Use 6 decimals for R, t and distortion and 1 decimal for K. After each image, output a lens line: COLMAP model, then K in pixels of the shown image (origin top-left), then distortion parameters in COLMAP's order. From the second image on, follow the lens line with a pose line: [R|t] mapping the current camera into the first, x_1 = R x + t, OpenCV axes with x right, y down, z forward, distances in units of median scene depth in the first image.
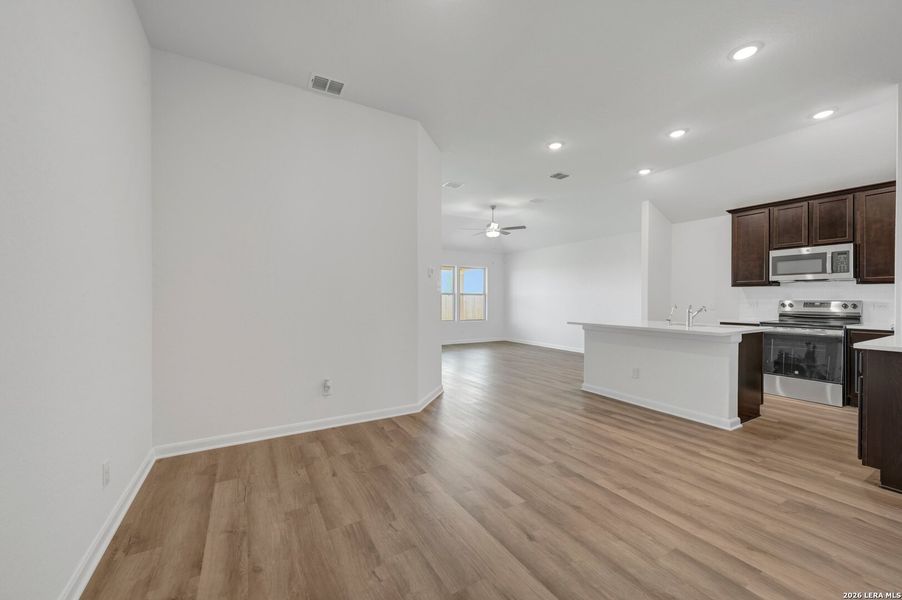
lens RADIAL K [[354.0, 0, 468.7], [0, 354.0, 300.3], [0, 0, 1]] dist [0.003912, -0.001972]
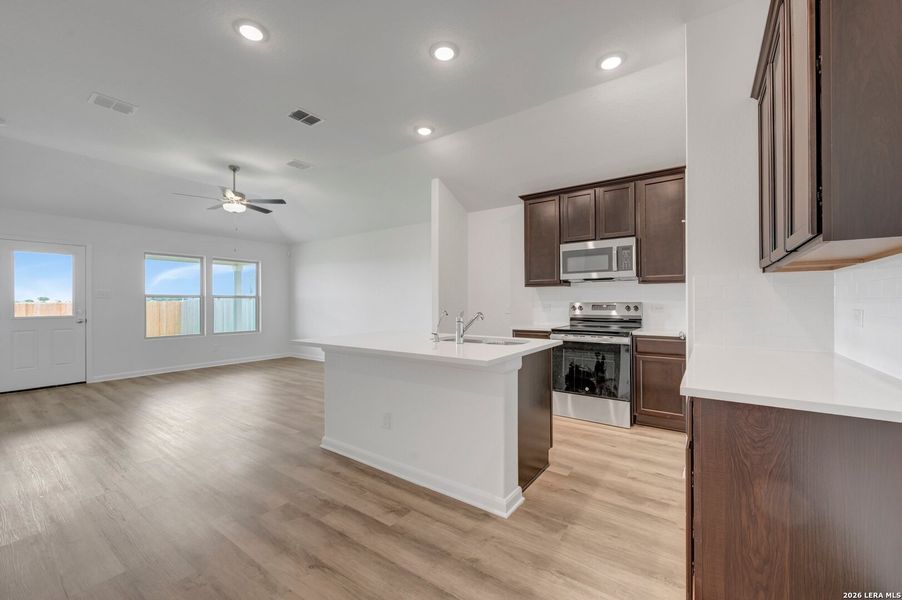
lens RADIAL K [[354.0, 0, 453.0], [0, 354.0, 300.2], [0, 0, 1]] dist [0.003912, -0.001972]
pose [[0.923281, -0.005245, 0.384089, 0.303105], [0.008887, 0.999931, -0.007708, -0.001681], [-0.384022, 0.010530, 0.923264, 0.336849]]
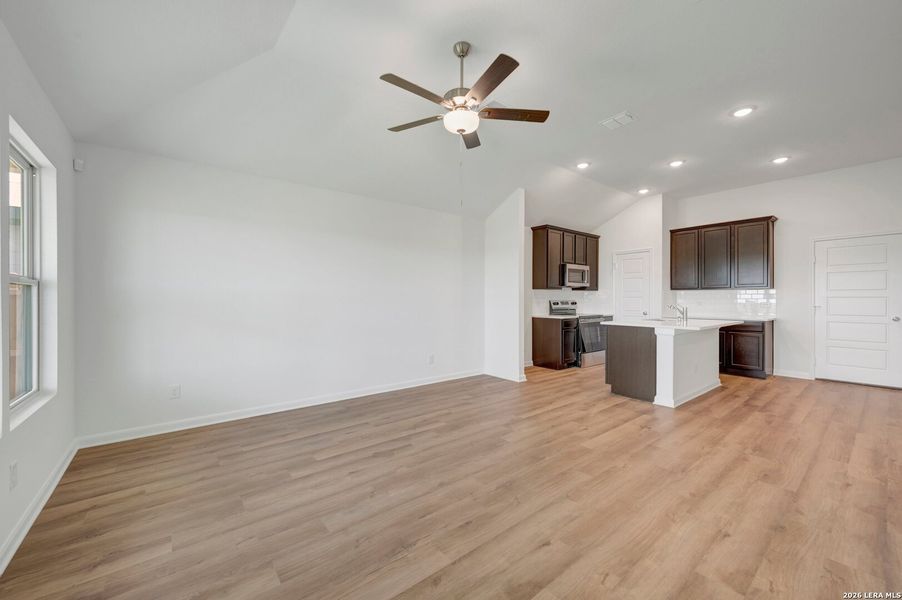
lens RADIAL K [[354.0, 0, 454.2], [0, 354.0, 300.3], [0, 0, 1]] dist [0.003912, -0.001972]
pose [[-0.107962, -0.002970, 0.994151, -0.465731], [0.005686, 0.999977, 0.003604, -0.007476], [-0.994139, 0.006042, -0.107943, 1.646792]]
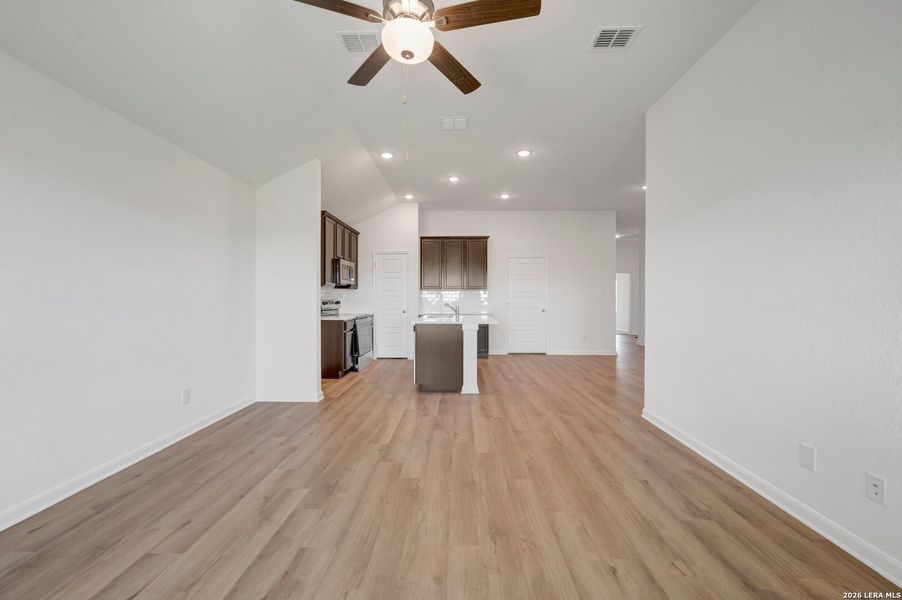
lens RADIAL K [[354.0, 0, 454.4], [0, 354.0, 303.3], [0, 0, 1]] dist [0.003912, -0.001972]
pose [[-0.832811, -0.009763, 0.553471, -0.158063], [0.001344, 0.999806, 0.019658, -0.010453], [-0.553556, 0.017115, -0.832636, 1.876424]]
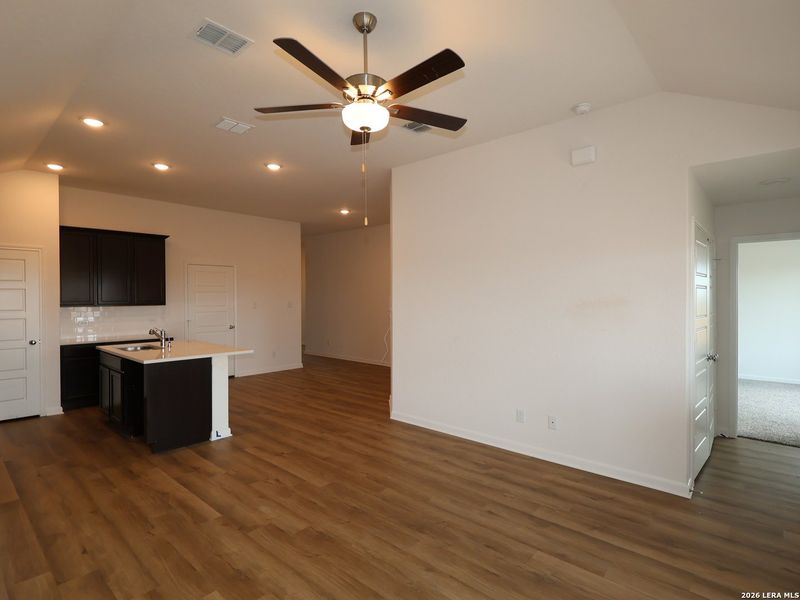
lens RADIAL K [[419.6, 0, 397.6], [0, 419.6, 303.2], [0, 0, 1]] dist [0.000647, 0.000993]
pose [[-0.965127, 0.003151, -0.261762, 0.204675], [-0.001895, 0.999817, 0.019021, -0.074773], [0.261774, 0.018853, -0.964945, 2.083568]]
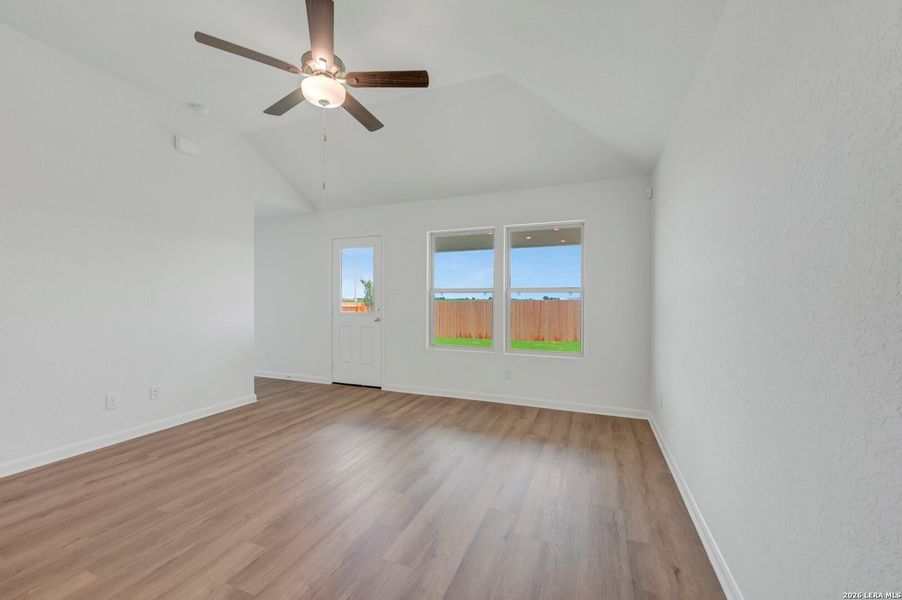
lens RADIAL K [[354.0, 0, 454.0], [0, 354.0, 293.2], [0, 0, 1]] dist [0.003912, -0.001972]
pose [[0.585137, -0.019755, -0.810694, 0.620230], [-0.003651, 0.999629, -0.026995, -0.004189], [0.810926, 0.018756, 0.584848, 1.426799]]
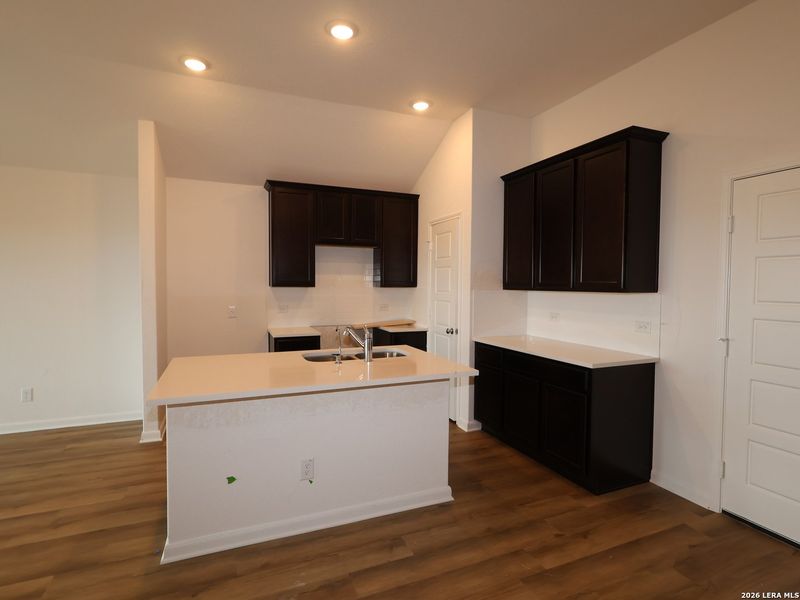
lens RADIAL K [[419.6, 0, 397.9], [0, 419.6, 301.1], [0, 0, 1]] dist [-0.006539, 0.004781]
pose [[0.170733, -0.044080, 0.984331, -0.075299], [-0.000469, 0.998995, 0.044818, -0.054841], [-0.985317, -0.008113, 0.170541, 0.693322]]
